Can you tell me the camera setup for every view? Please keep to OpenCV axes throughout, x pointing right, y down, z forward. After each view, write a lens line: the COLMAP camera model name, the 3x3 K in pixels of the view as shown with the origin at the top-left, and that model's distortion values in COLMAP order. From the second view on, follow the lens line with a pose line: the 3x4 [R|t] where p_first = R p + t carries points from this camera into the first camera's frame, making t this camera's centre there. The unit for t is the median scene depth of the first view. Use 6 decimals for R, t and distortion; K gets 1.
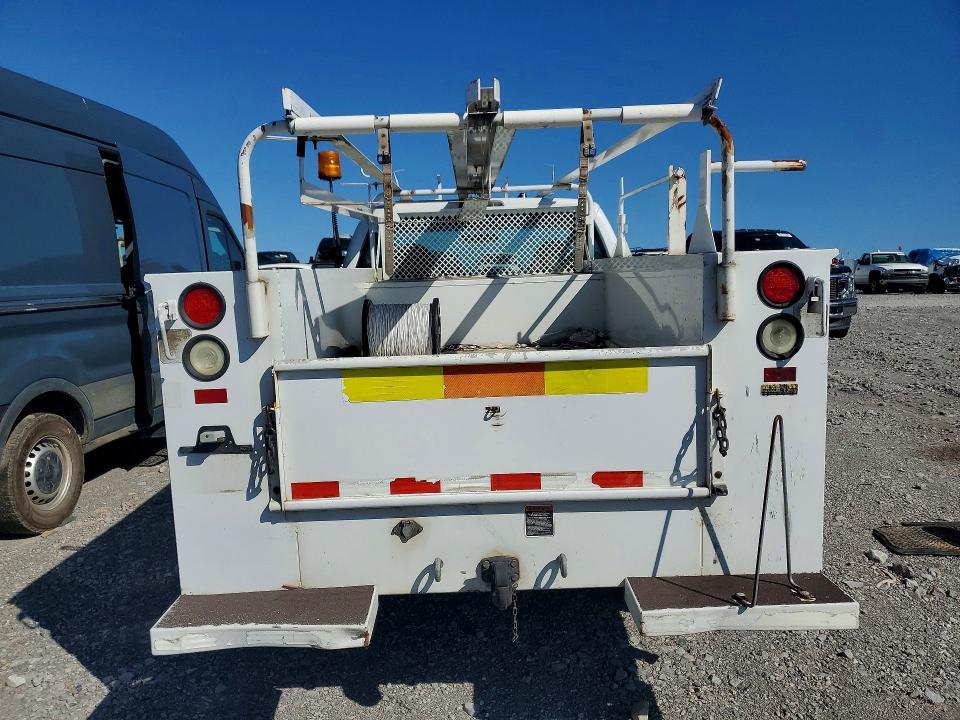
lens RADIAL K [[754.5, 0, 485.1], [0, 754.5, 366.4], [0, 0, 1]] dist [-0.005277, 0.058520]
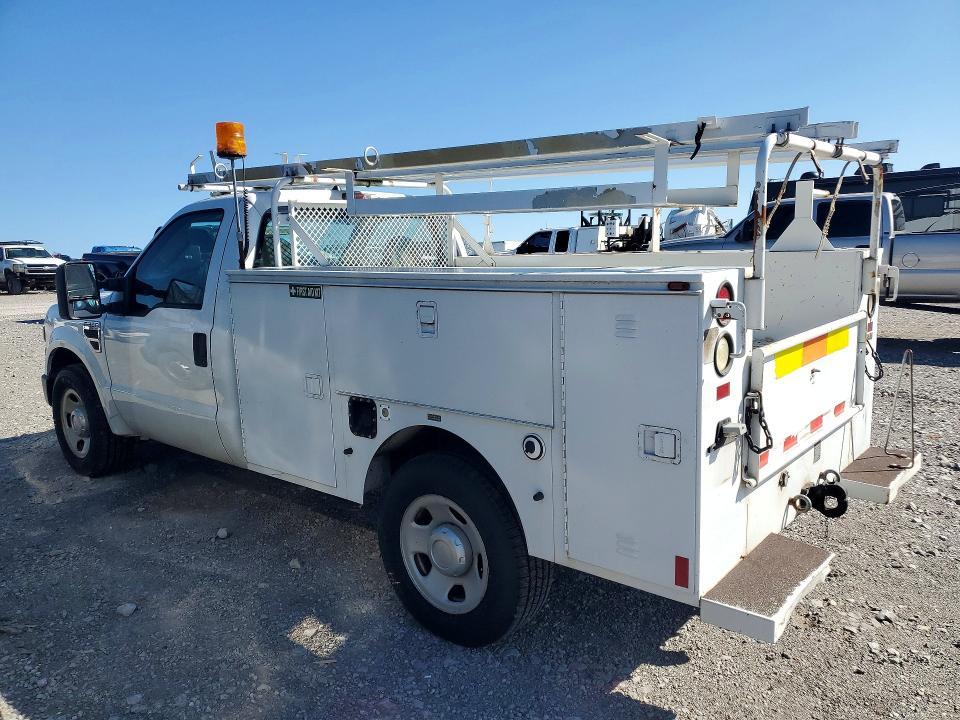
lens RADIAL K [[754.5, 0, 485.1], [0, 754.5, 366.4], [0, 0, 1]] dist [-0.005277, 0.058520]
pose [[0.655664, -0.129744, 0.743822, -1.062905], [0.121316, 0.990429, 0.065821, -0.078830], [-0.745243, 0.047081, 0.665128, 0.450177]]
